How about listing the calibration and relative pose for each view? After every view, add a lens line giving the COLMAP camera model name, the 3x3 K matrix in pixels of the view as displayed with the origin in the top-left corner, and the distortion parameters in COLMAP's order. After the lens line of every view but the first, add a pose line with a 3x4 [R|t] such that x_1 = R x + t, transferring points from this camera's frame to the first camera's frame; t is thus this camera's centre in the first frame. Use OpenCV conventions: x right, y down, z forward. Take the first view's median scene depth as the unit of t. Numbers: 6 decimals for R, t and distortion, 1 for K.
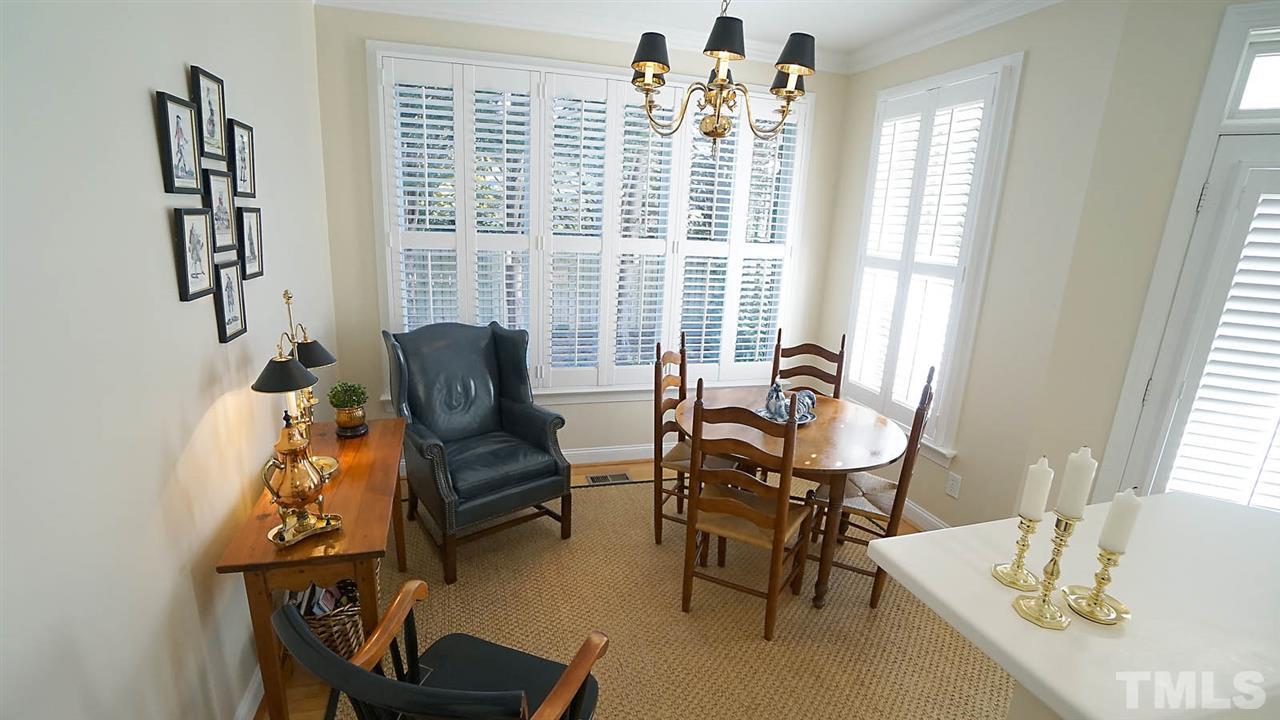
lens RADIAL K [[568.1, 0, 632.4], [0, 568.1, 363.8], [0, 0, 1]] dist [-0.070982, 0.026508]
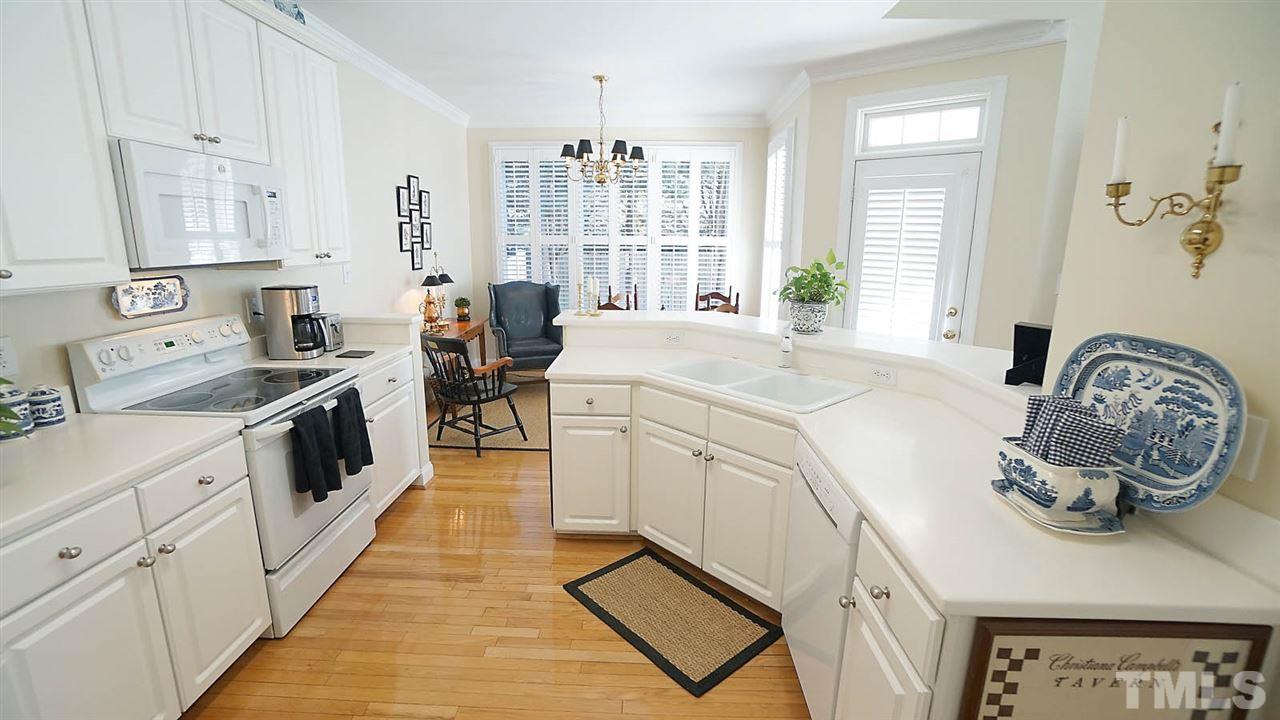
lens RADIAL K [[568.1, 0, 632.4], [0, 568.1, 363.8], [0, 0, 1]] dist [-0.070982, 0.026508]
pose [[0.948169, 0.032453, -0.316104, 1.135515], [-0.045023, 0.998456, -0.032540, 0.445025], [0.314560, 0.045086, 0.948166, -1.230819]]
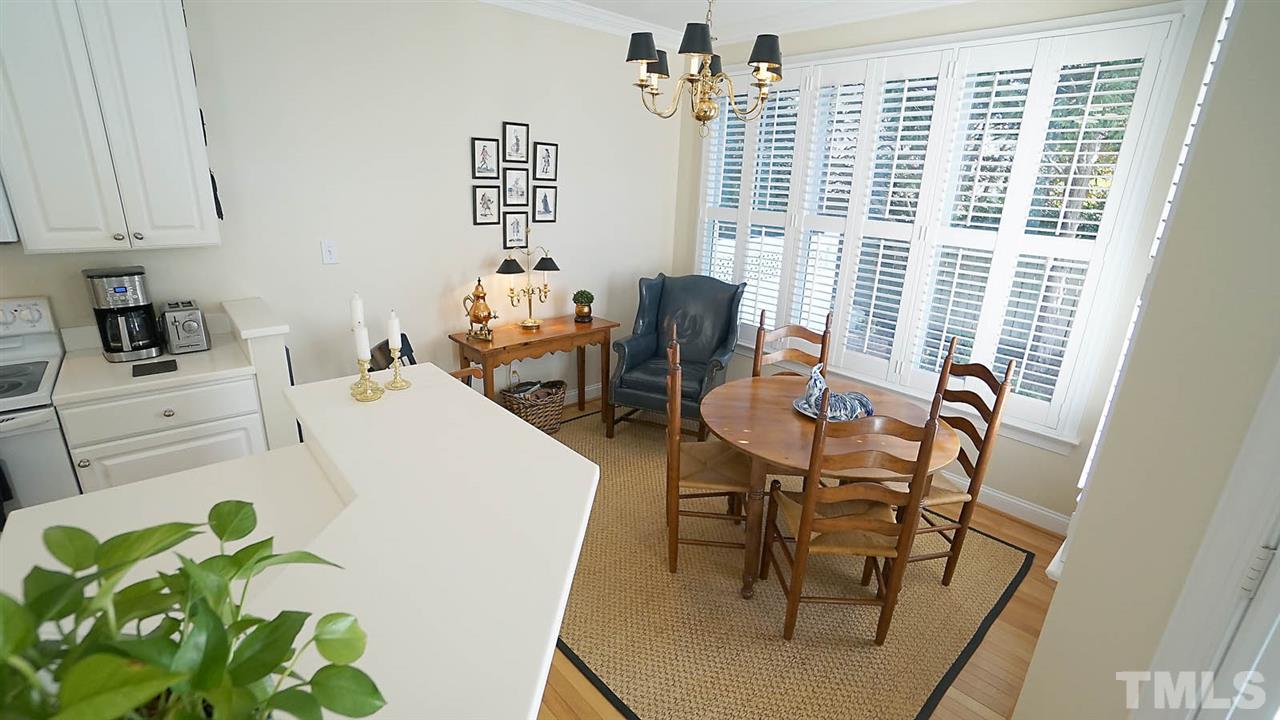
lens RADIAL K [[568.1, 0, 632.4], [0, 568.1, 363.8], [0, 0, 1]] dist [-0.070982, 0.026508]
pose [[0.423206, 0.248787, -0.871207, 1.383256], [-0.244842, 0.957190, 0.154404, -0.067335], [0.872324, 0.147964, 0.466002, 0.450548]]
